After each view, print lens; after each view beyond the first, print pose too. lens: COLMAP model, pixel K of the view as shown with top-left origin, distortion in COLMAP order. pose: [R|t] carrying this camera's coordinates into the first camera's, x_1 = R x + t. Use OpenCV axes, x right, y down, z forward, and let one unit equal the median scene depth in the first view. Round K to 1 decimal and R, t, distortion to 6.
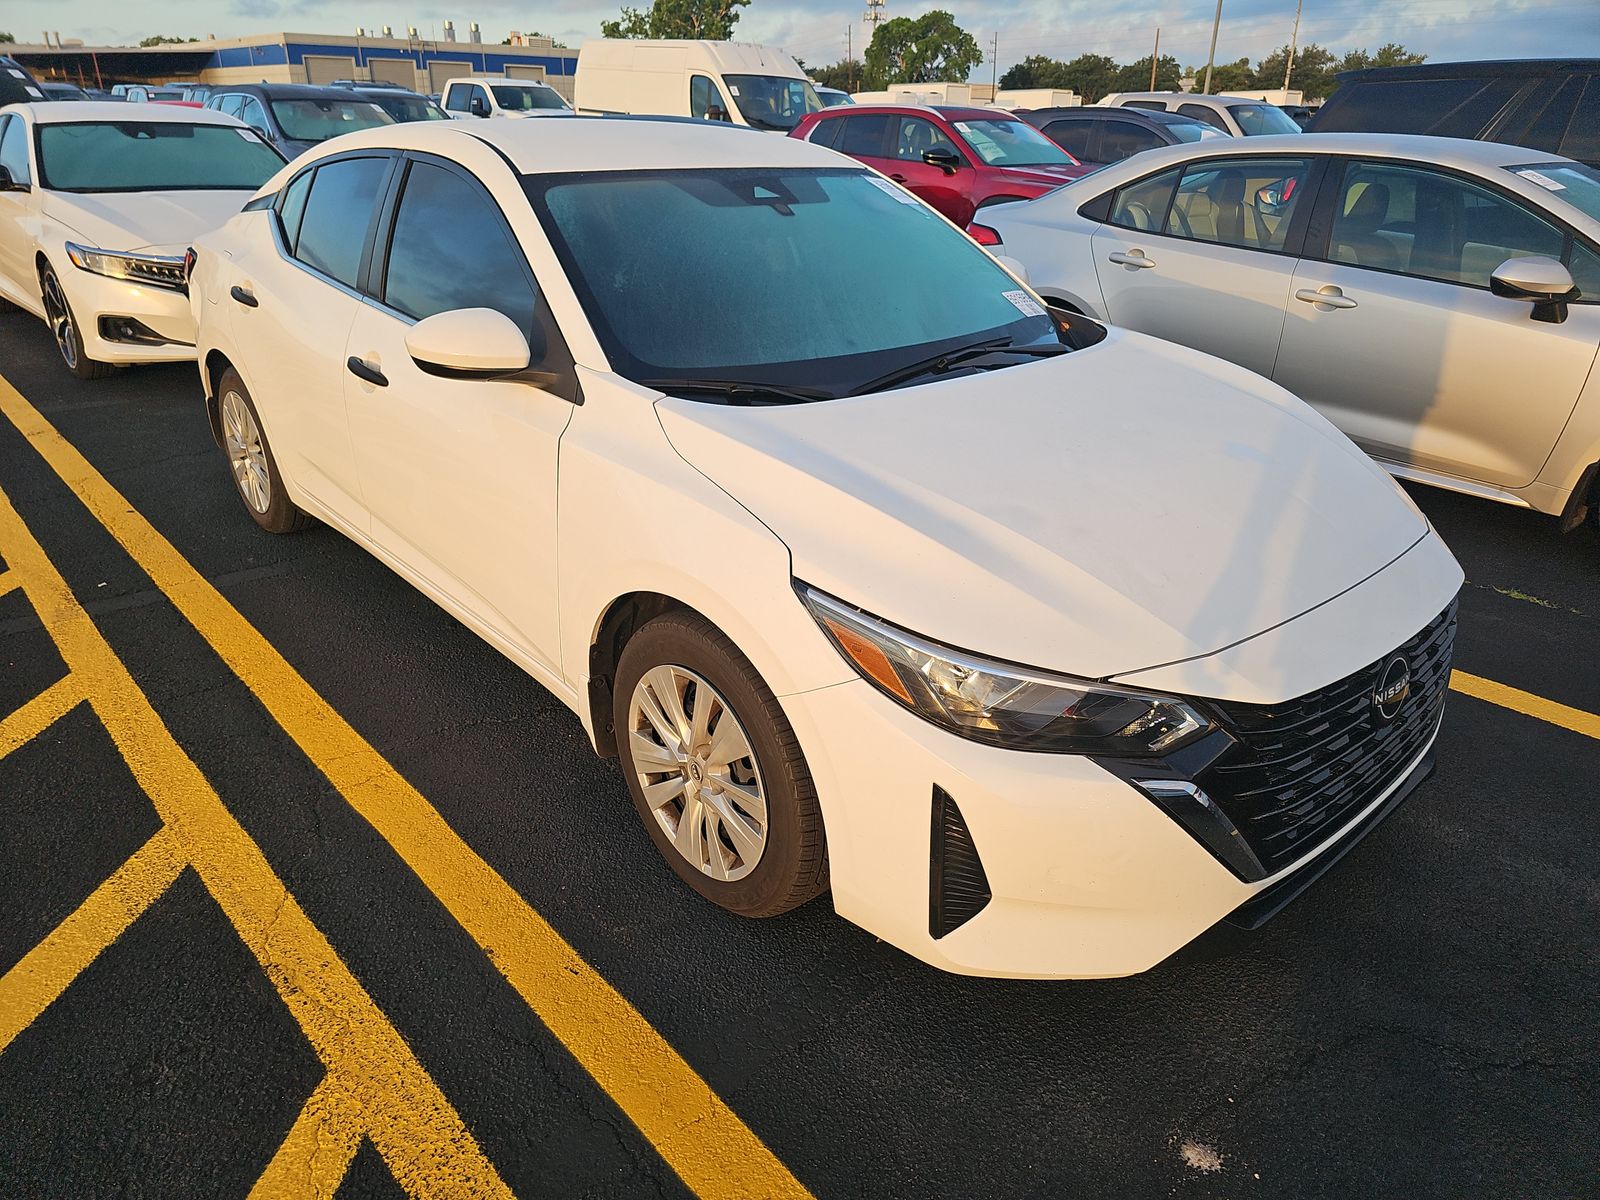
lens RADIAL K [[1081.8, 0, 800.0], [0, 1081.8, 600.0], [0, 0, 1]] dist [0.036873, 0.000383]
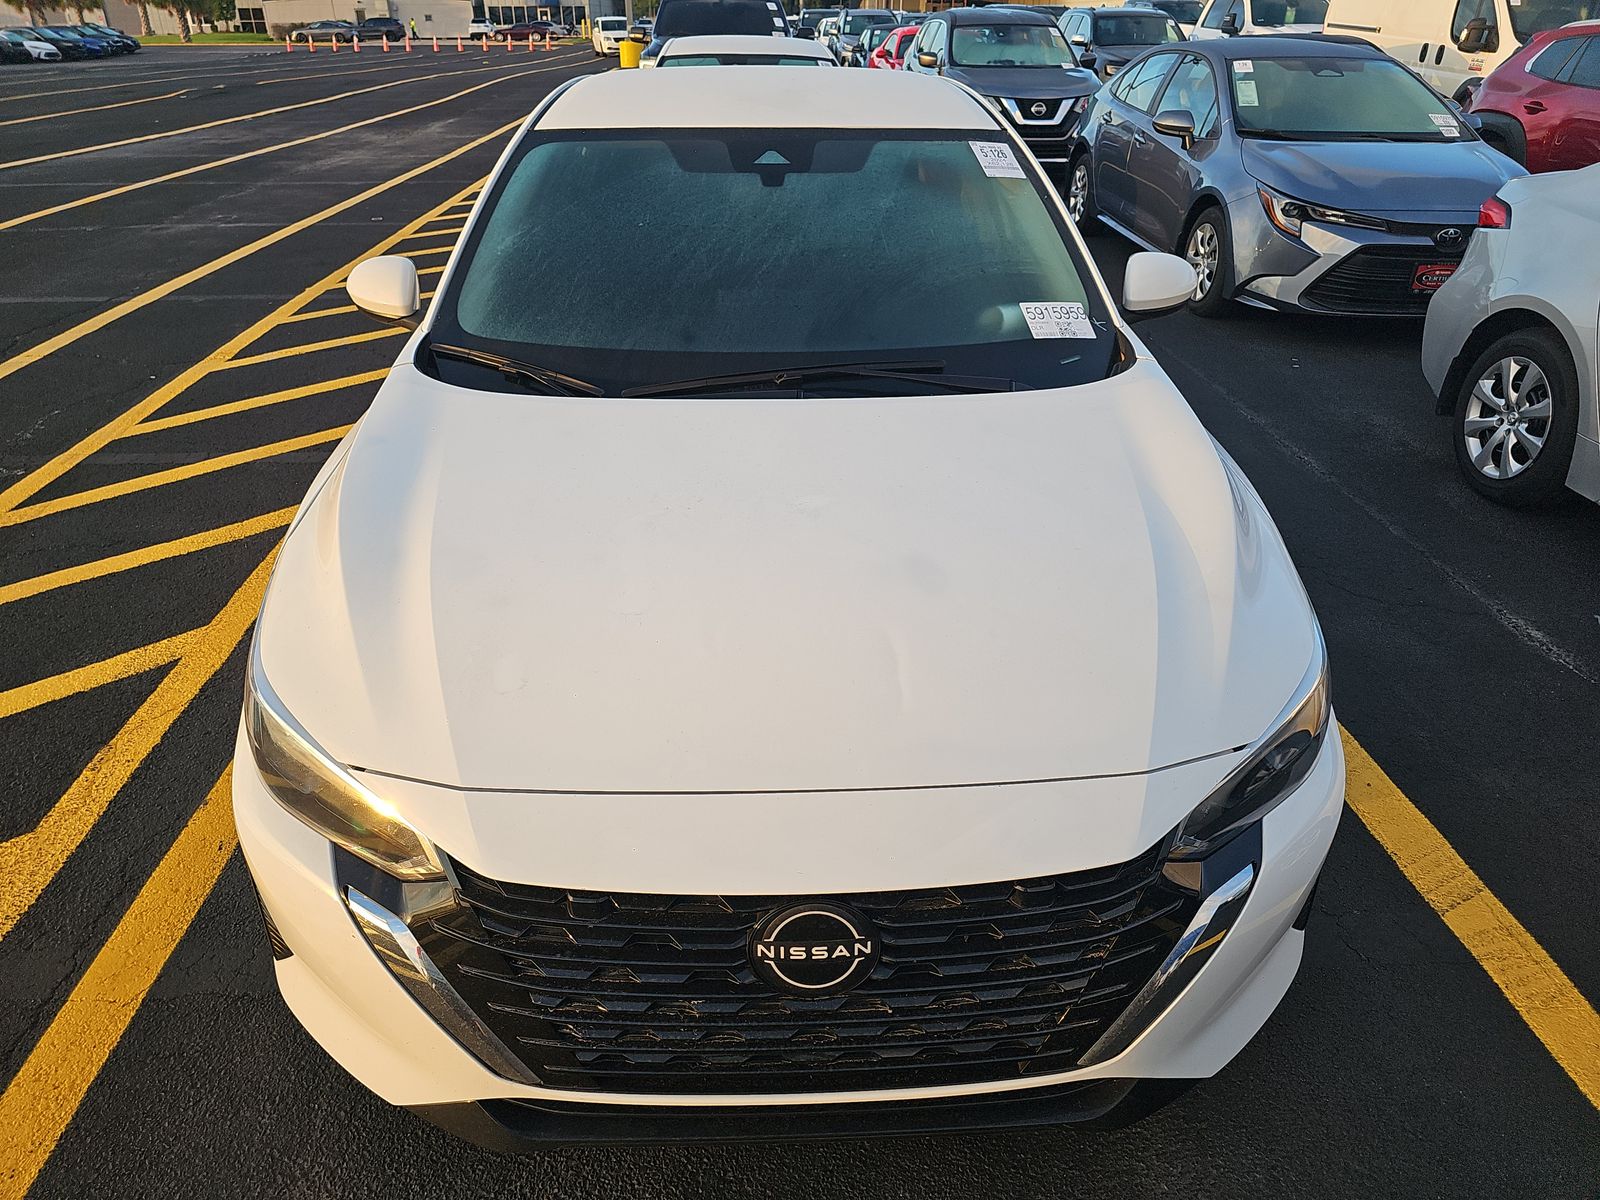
lens RADIAL K [[1081.8, 0, 800.0], [0, 1081.8, 600.0], [0, 0, 1]] dist [0.036873, 0.000383]
pose [[0.790429, 0.281573, -0.544002, 0.589724], [-0.247157, 0.959191, 0.137357, -0.153176], [0.560478, 0.025884, 0.827765, 0.268441]]
